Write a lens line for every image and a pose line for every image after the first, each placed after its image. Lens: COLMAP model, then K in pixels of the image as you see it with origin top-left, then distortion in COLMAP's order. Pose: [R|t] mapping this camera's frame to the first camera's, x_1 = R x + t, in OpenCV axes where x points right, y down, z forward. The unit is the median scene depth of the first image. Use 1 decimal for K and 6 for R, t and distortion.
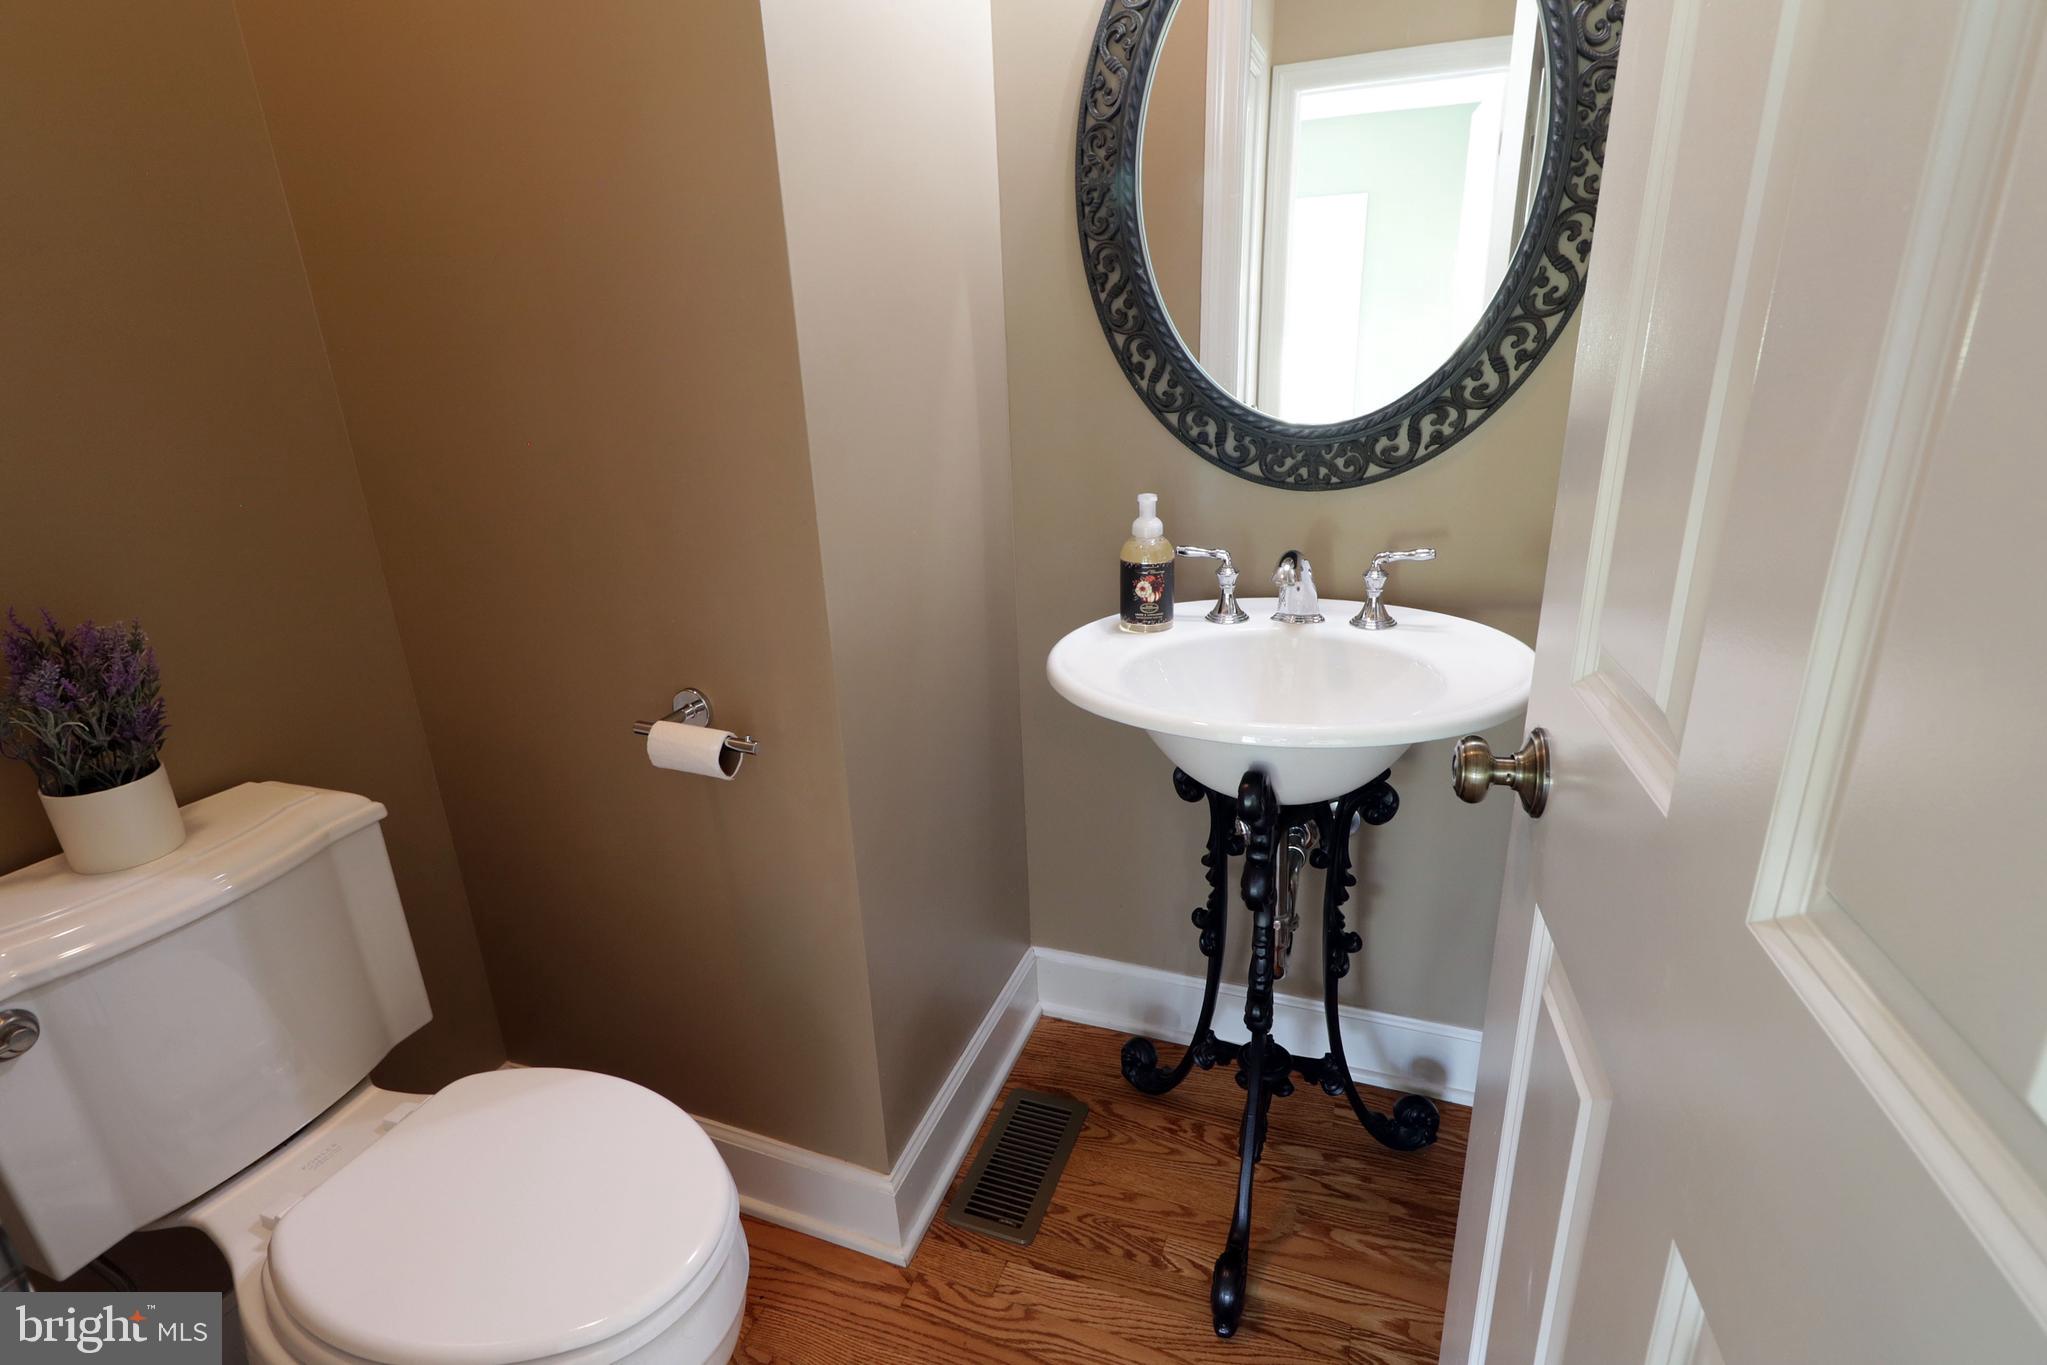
lens RADIAL K [[974.5, 0, 1036.2], [0, 974.5, 670.0], [0, 0, 1]] dist [0.001049, 0.003569]
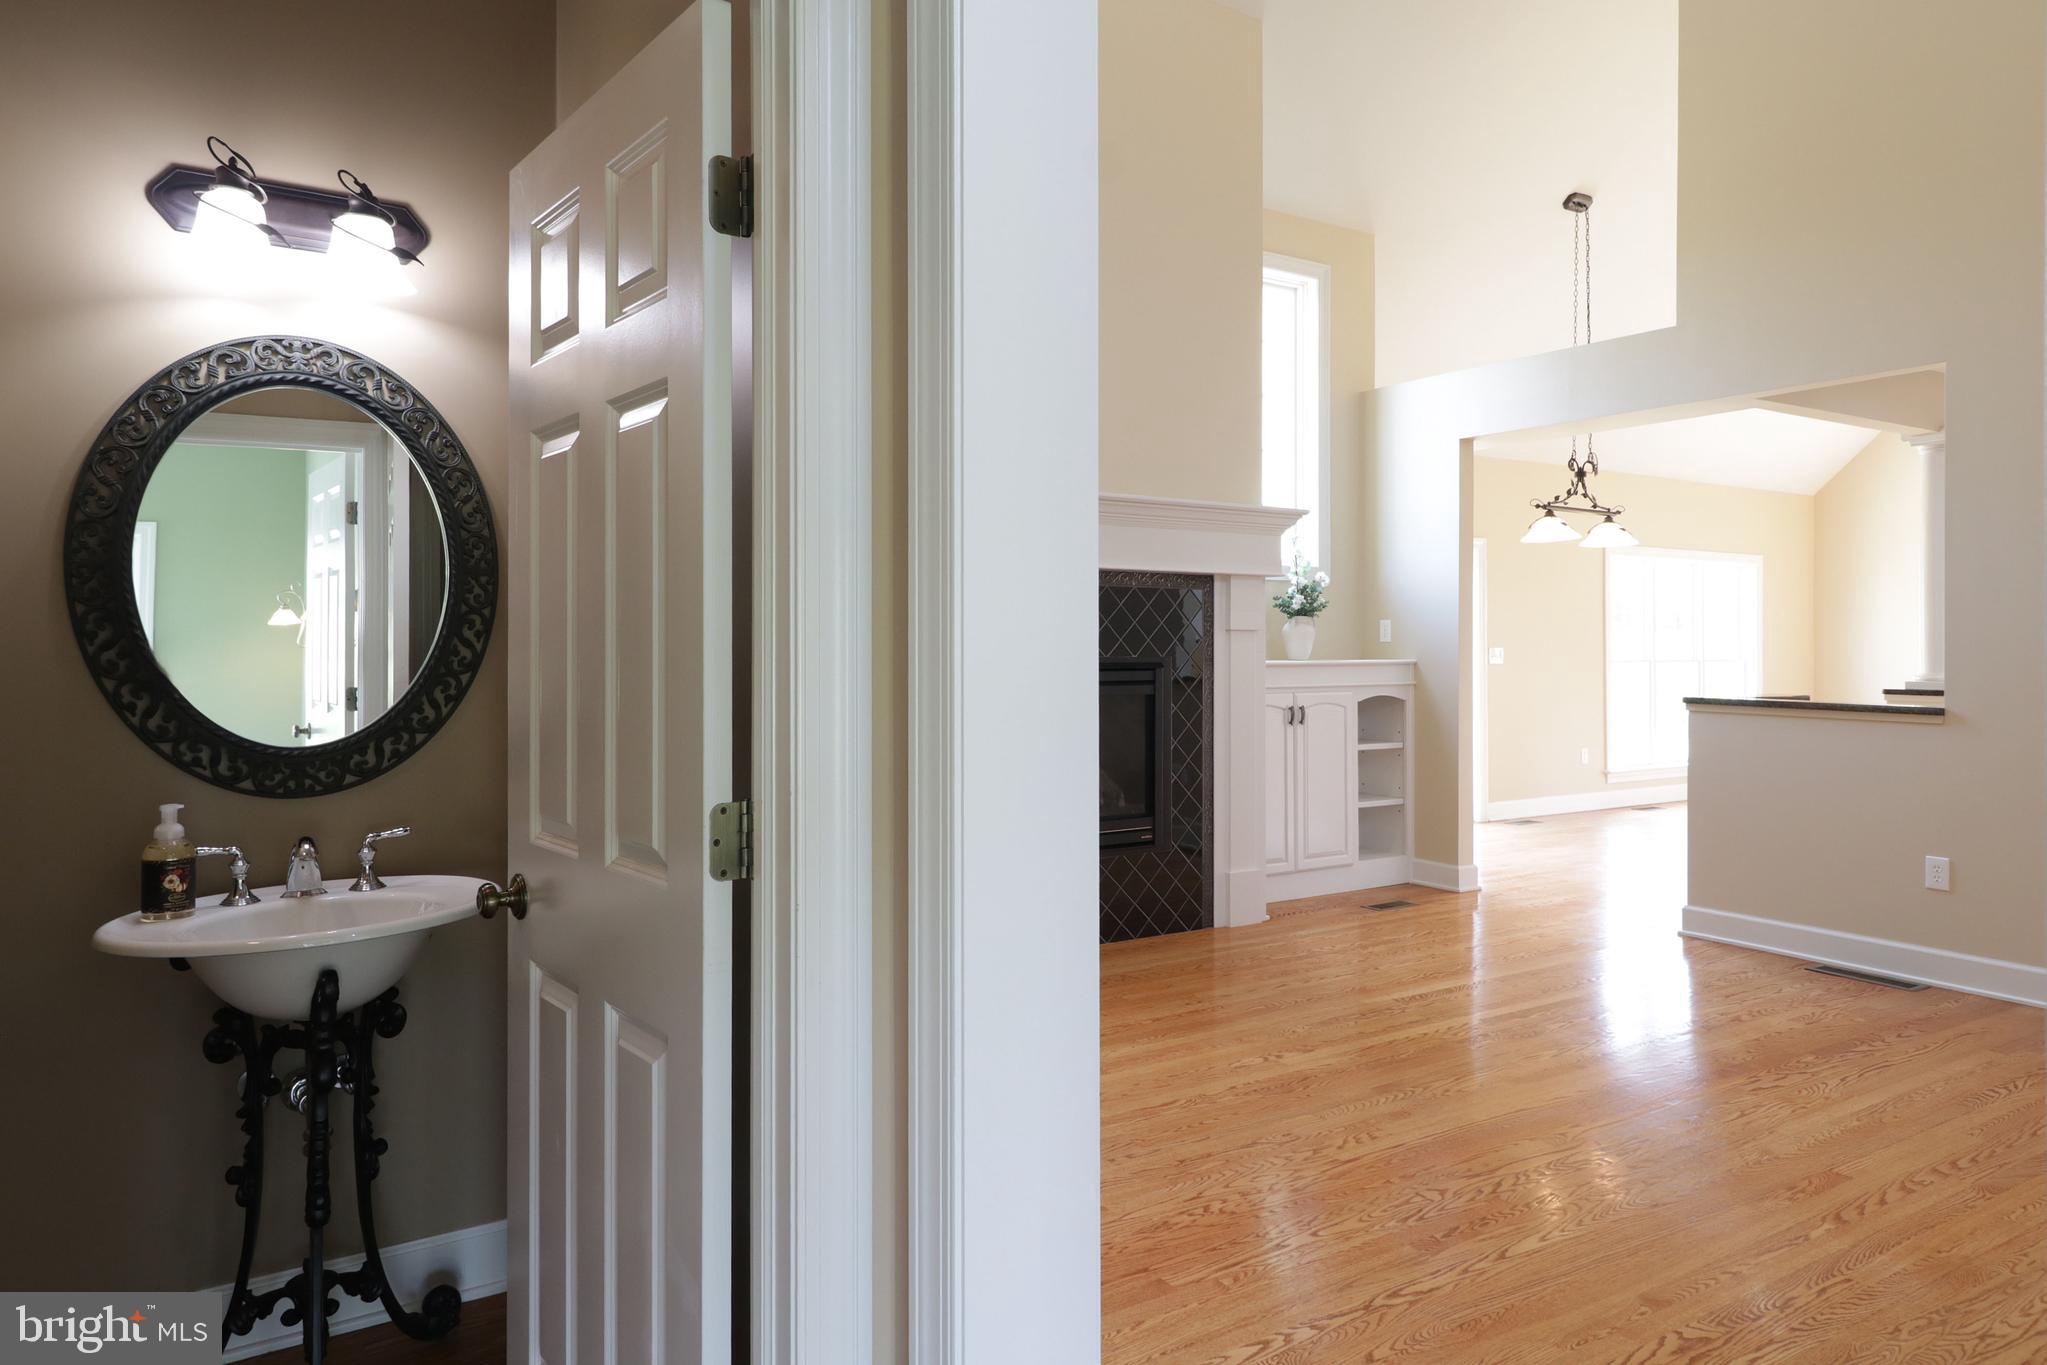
lens RADIAL K [[1325.3, 0, 1044.0], [0, 1325.3, 641.9], [0, 0, 1]] dist [0.013708, 0.004438]
pose [[0.589597, 0.039025, 0.806754, -0.586120], [0.245589, 0.942878, -0.225093, 0.269013], [-0.769455, 0.330844, 0.546334, -0.813469]]
